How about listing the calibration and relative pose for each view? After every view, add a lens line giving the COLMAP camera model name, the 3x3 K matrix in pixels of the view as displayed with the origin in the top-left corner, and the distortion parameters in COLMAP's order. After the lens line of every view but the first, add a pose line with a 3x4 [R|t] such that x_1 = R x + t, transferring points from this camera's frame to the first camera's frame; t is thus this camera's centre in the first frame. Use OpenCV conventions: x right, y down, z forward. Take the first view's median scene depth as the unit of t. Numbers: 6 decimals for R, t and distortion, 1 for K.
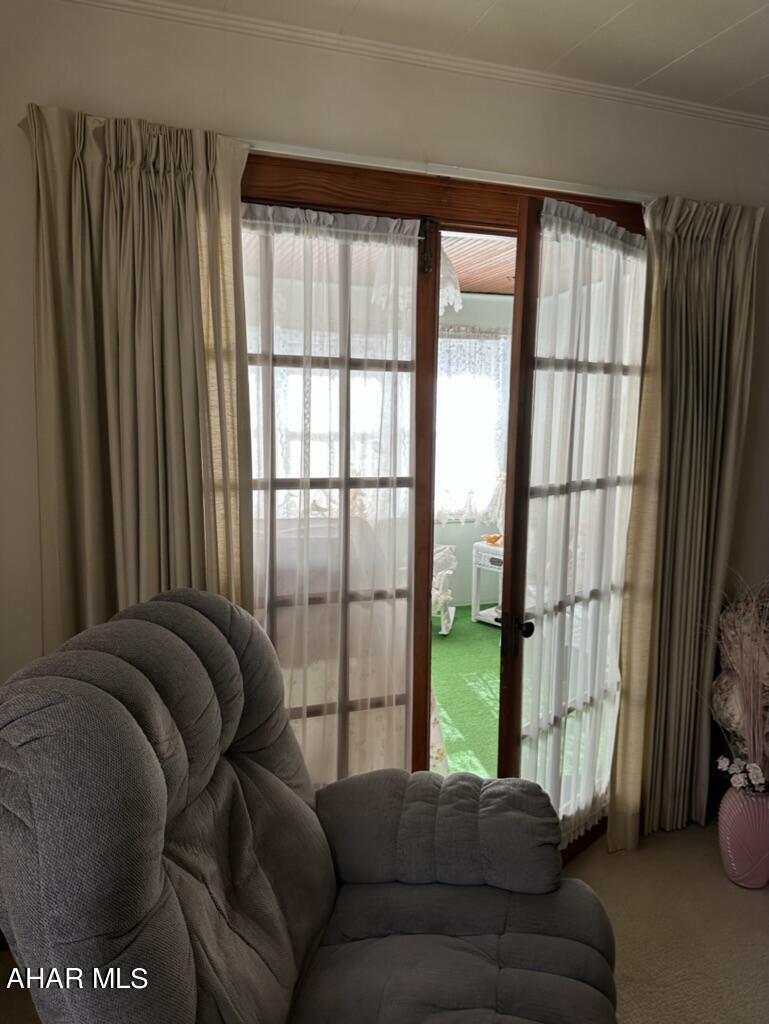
lens RADIAL K [[728.1, 0, 378.7], [0, 728.1, 512.9], [0, 0, 1]] dist [0.109989, -0.158861]
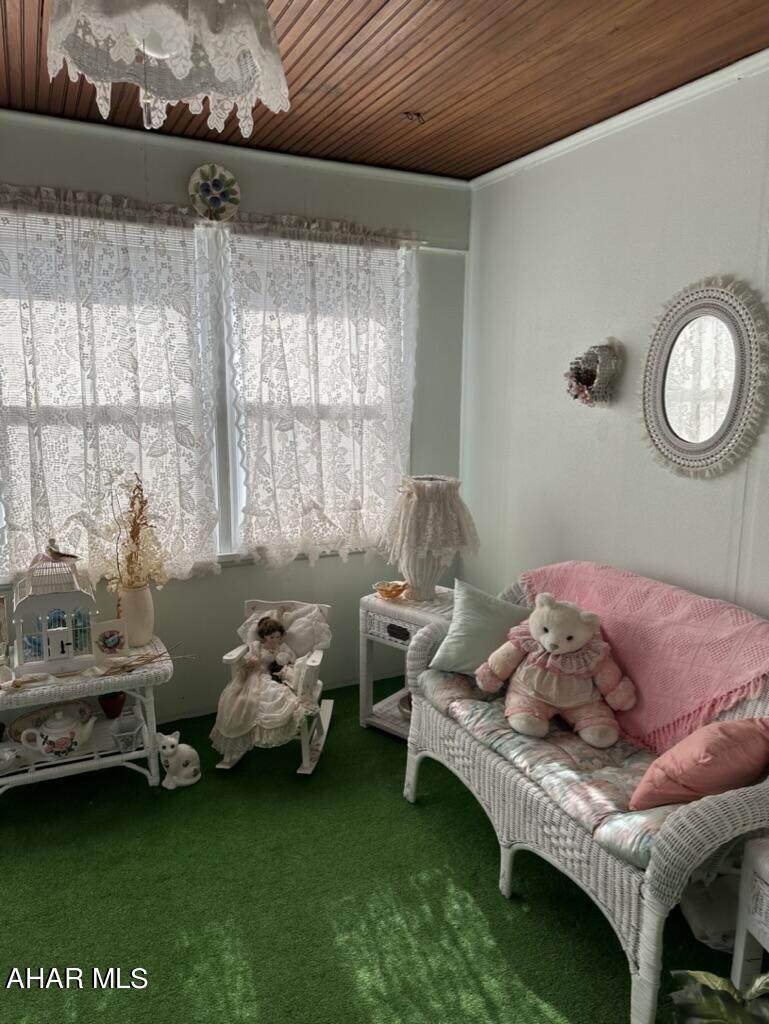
lens RADIAL K [[728.1, 0, 378.7], [0, 728.1, 512.9], [0, 0, 1]] dist [0.109989, -0.158861]
pose [[0.993562, -0.022474, 0.111042, 0.082729], [0.017247, 0.998708, 0.047809, -0.055101], [-0.111972, -0.045586, 0.992665, 0.427578]]
